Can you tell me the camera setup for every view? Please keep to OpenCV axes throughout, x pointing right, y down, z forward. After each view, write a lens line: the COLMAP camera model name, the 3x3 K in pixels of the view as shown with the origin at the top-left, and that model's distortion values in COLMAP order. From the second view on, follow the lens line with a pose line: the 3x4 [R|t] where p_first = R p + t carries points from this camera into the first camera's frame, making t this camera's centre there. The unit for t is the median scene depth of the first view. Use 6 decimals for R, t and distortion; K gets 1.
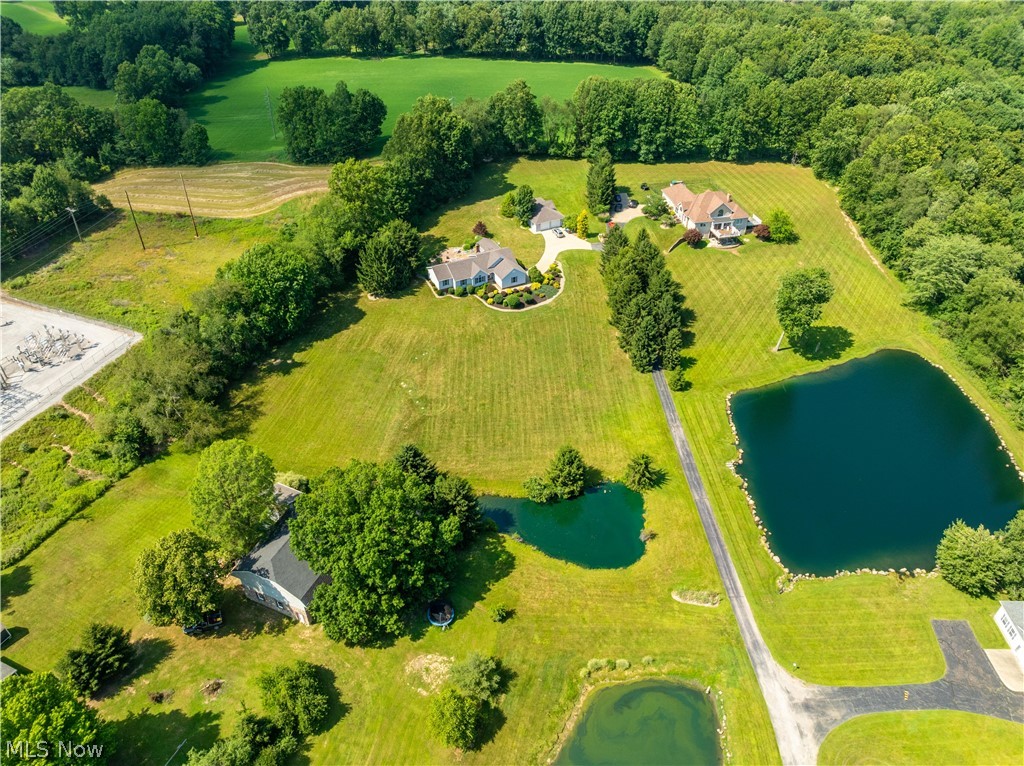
lens RADIAL K [[728.0, 0, 512.0], [0, 728.0, 383.0], [0, 0, 1]] dist [-0.062375, 0.034059]
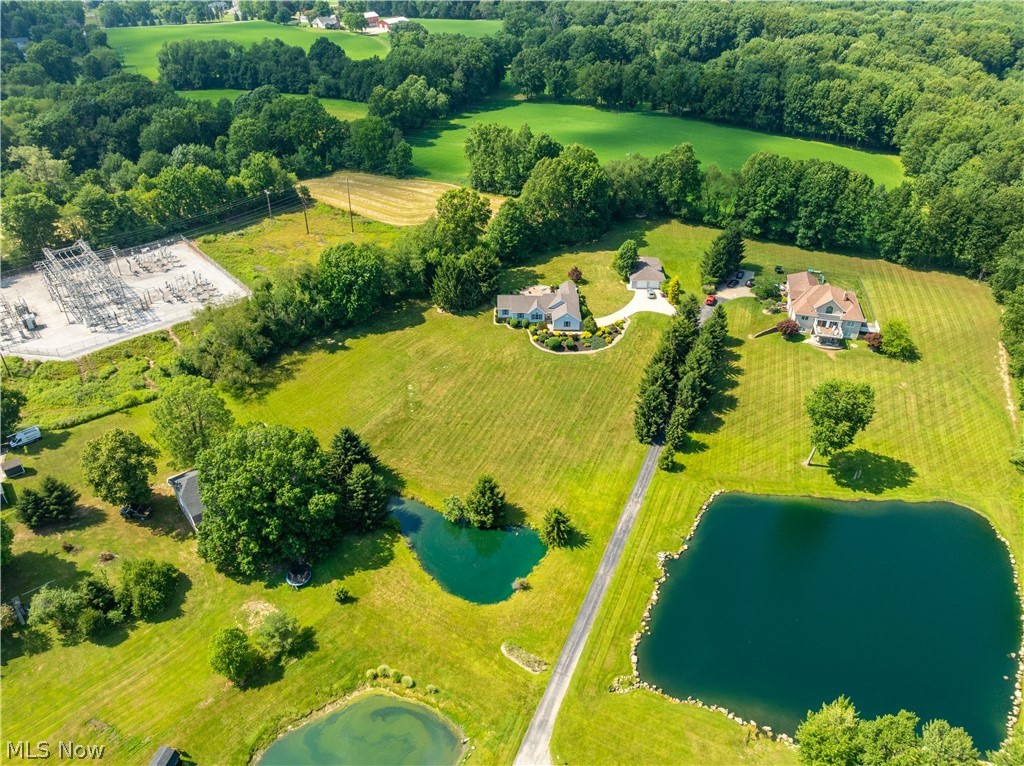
lens RADIAL K [[728.0, 0, 512.0], [0, 728.0, 383.0], [0, 0, 1]] dist [-0.062375, 0.034059]
pose [[0.891043, 0.252836, -0.376984, 0.341731], [-0.278929, 0.960190, -0.015296, -0.025416], [0.358109, 0.118781, 0.926093, 0.035123]]
